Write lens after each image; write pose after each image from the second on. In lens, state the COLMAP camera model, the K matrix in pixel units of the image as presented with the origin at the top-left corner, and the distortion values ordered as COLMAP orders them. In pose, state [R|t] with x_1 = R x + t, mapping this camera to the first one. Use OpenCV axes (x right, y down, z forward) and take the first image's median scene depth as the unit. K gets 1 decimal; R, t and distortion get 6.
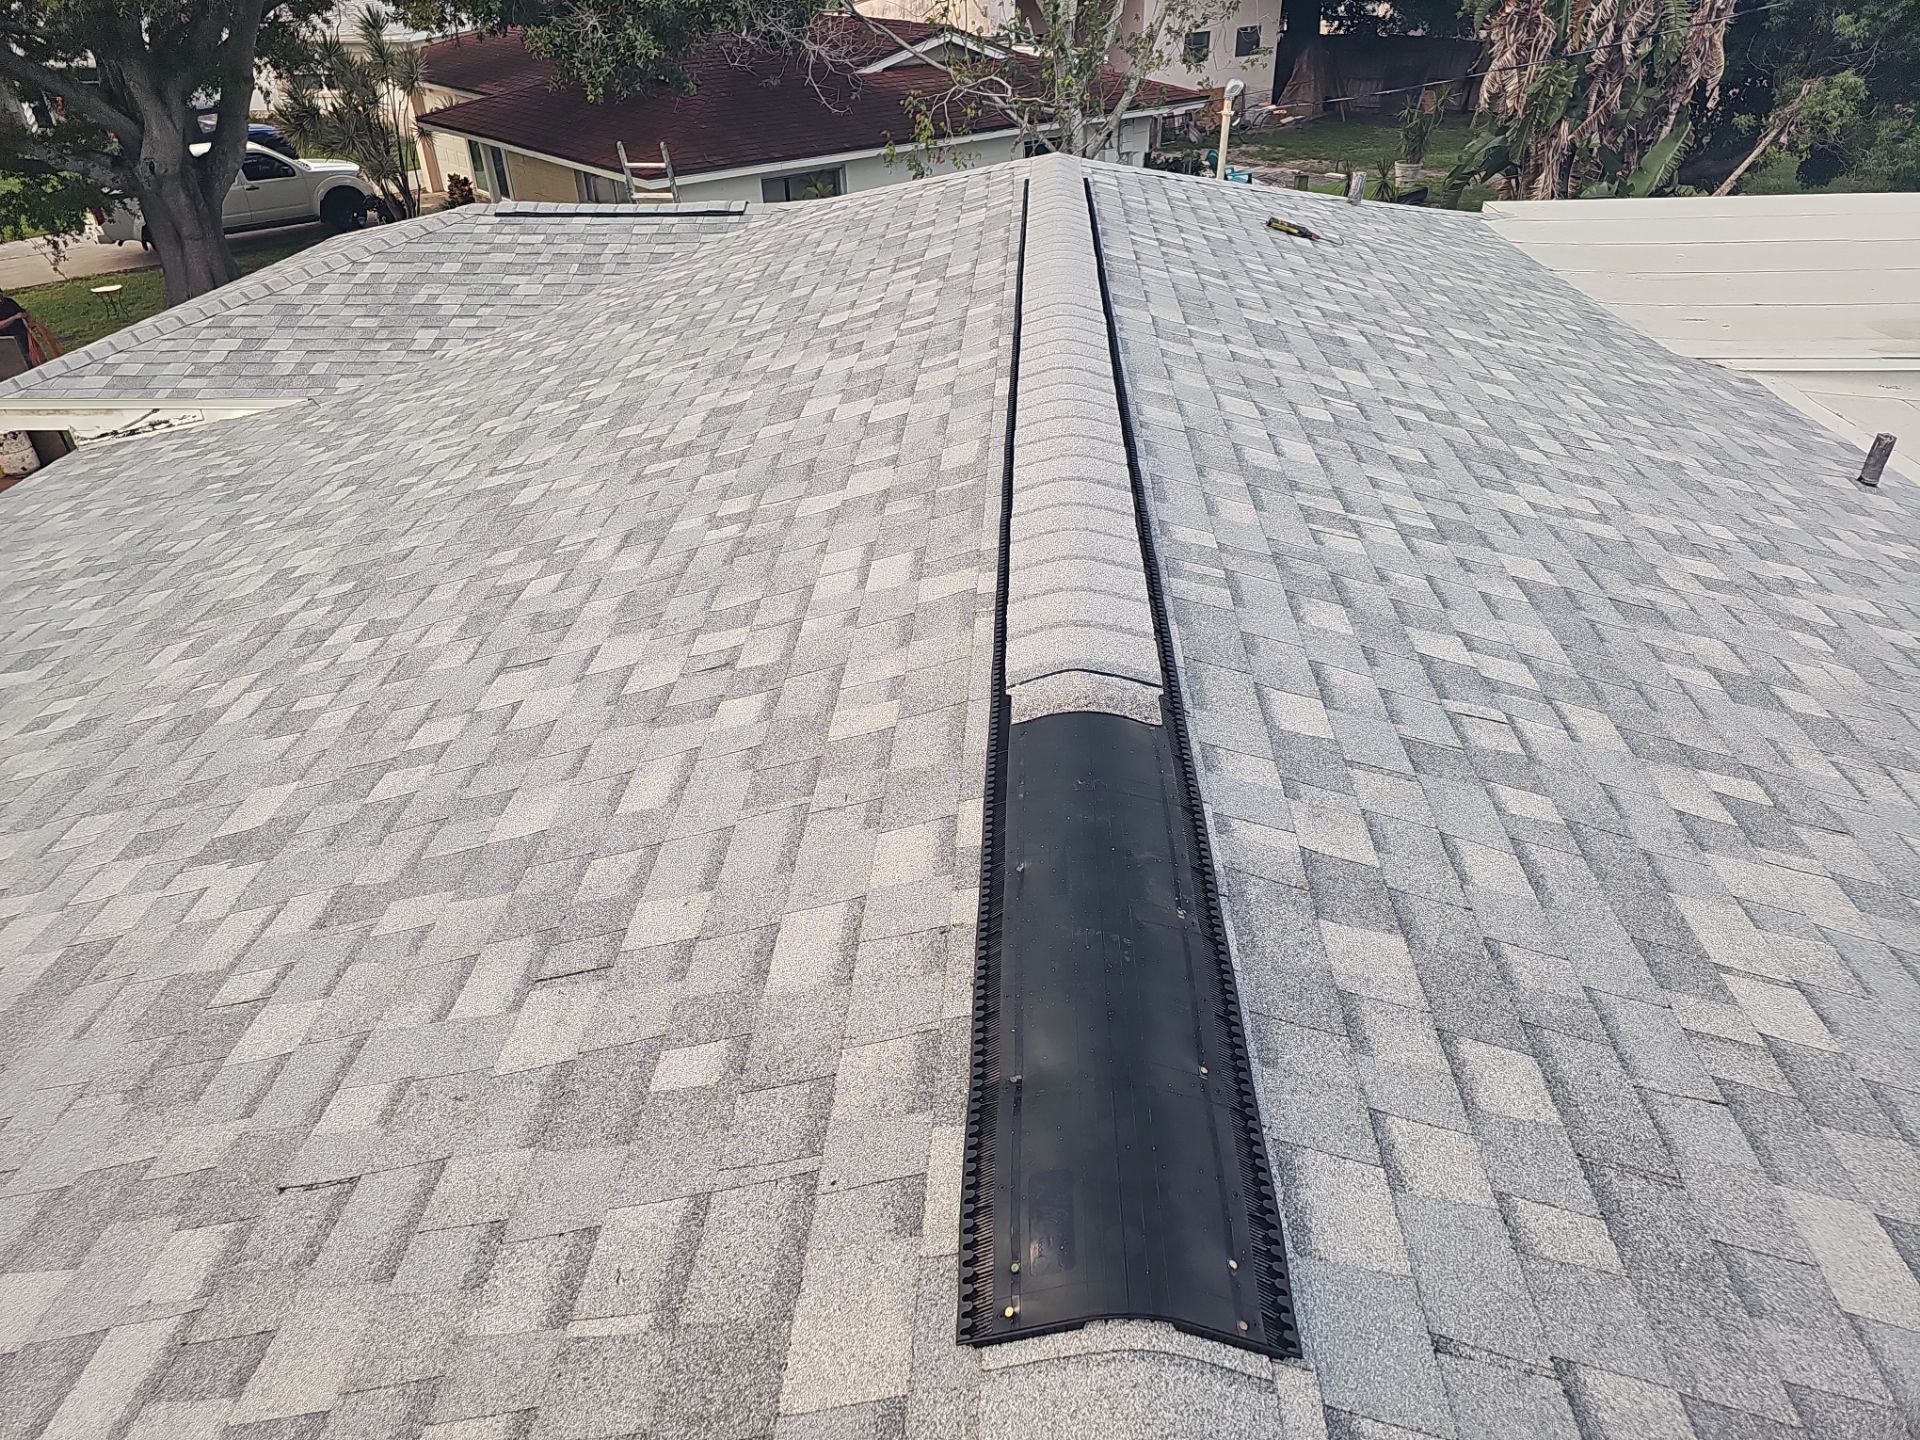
lens RADIAL K [[1276.6, 0, 933.7], [0, 1276.6, 719.1], [0, 0, 1]] dist [0.033653, -0.029265]
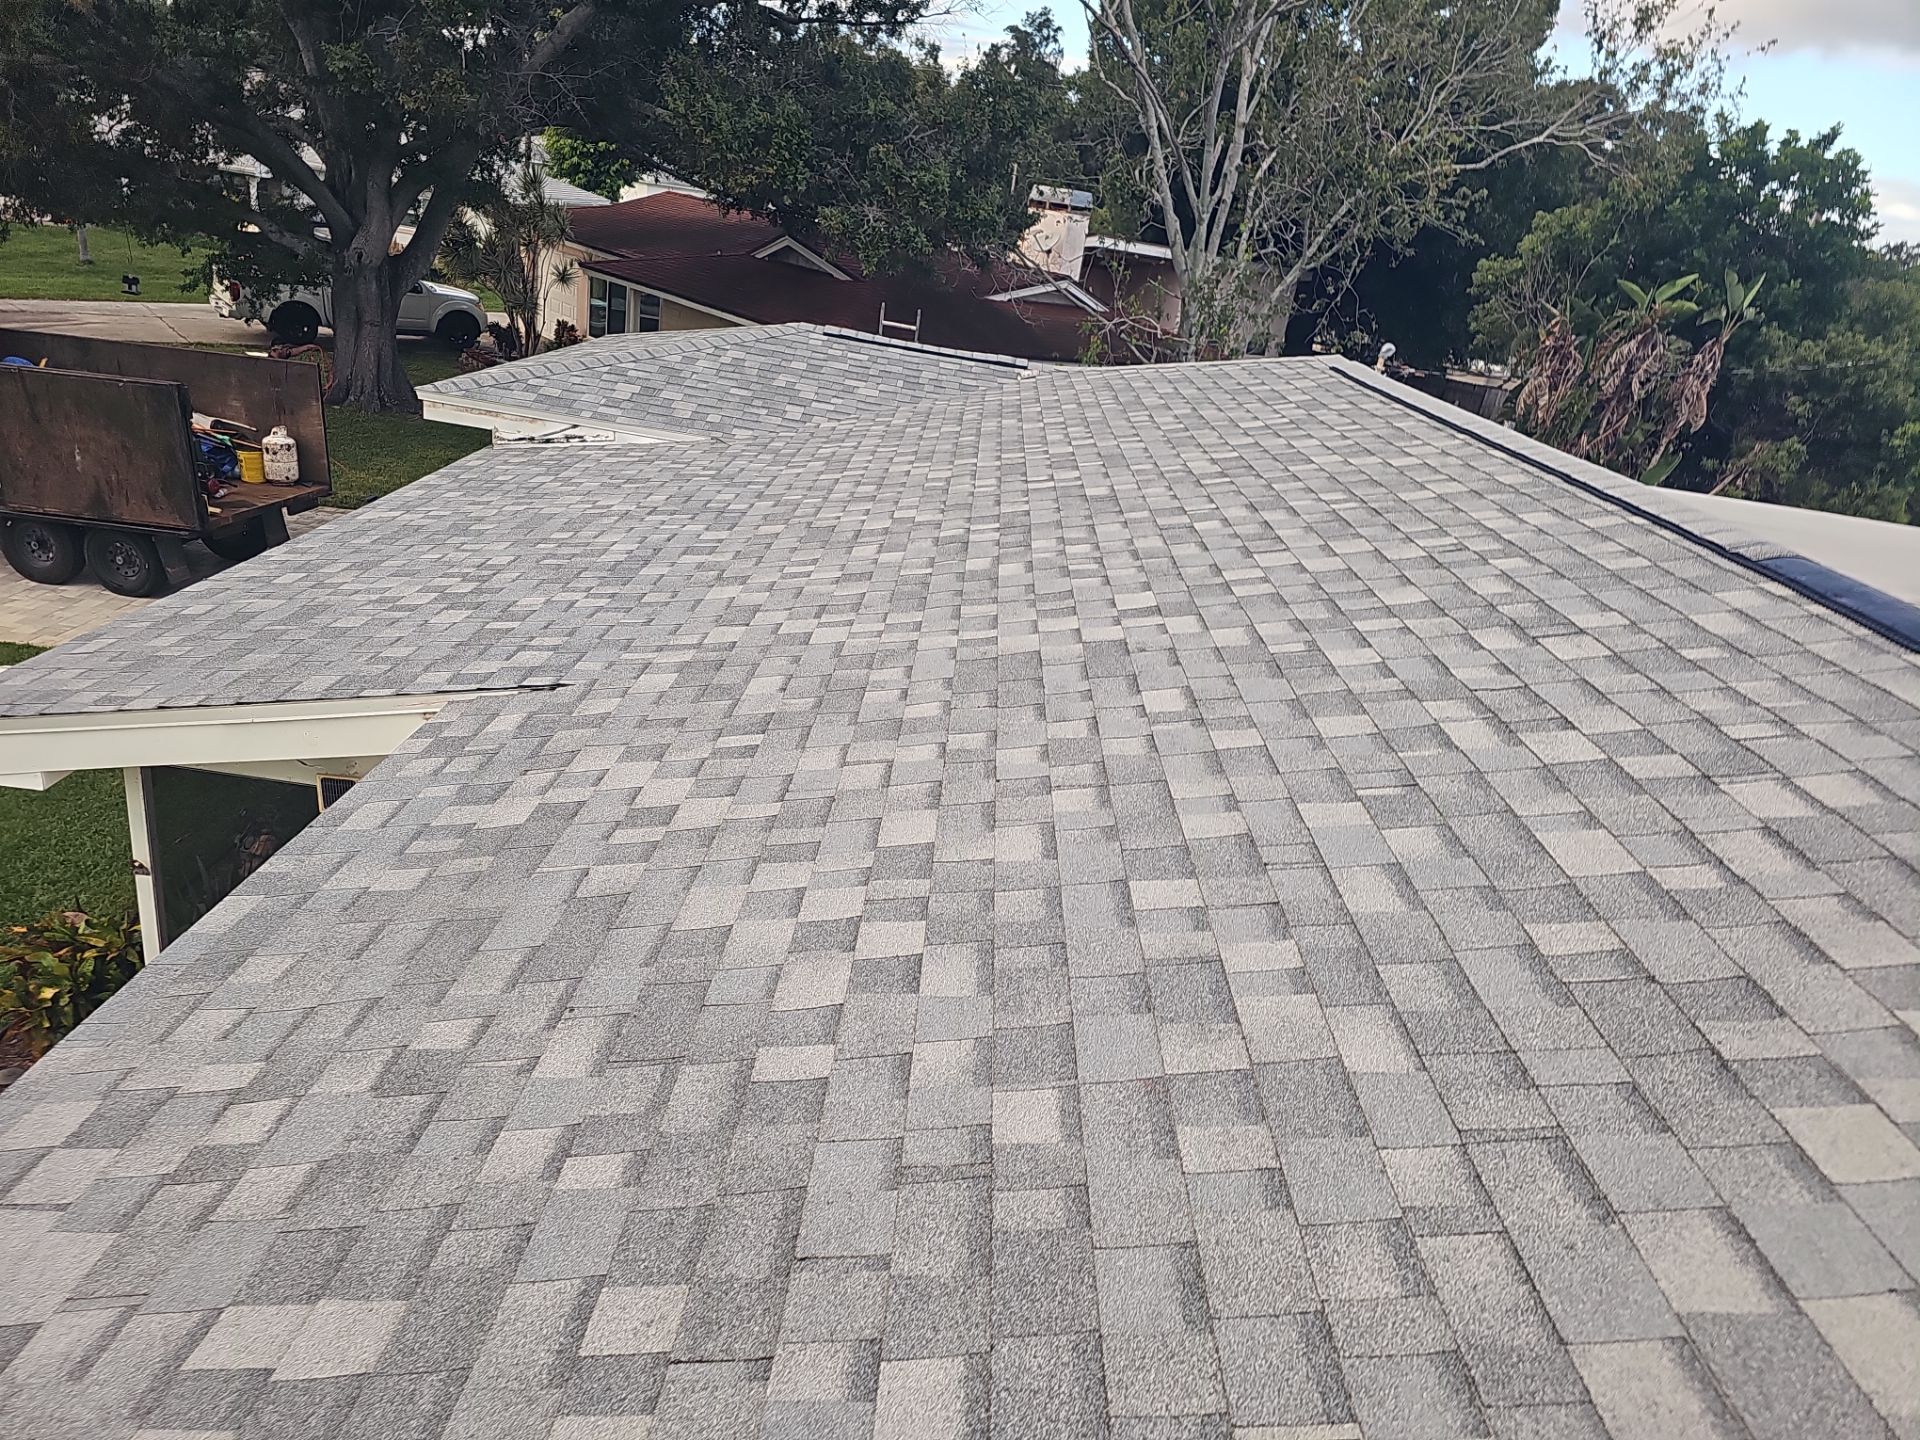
lens RADIAL K [[1247.8, 0, 960.0], [0, 1247.8, 752.5], [0, 0, 1]] dist [0.042770, -0.023046]
pose [[0.984298, 0.152242, 0.089326, -0.303780], [-0.137930, 0.979174, -0.148973, 0.180958], [-0.110146, 0.134313, 0.984798, -0.151465]]
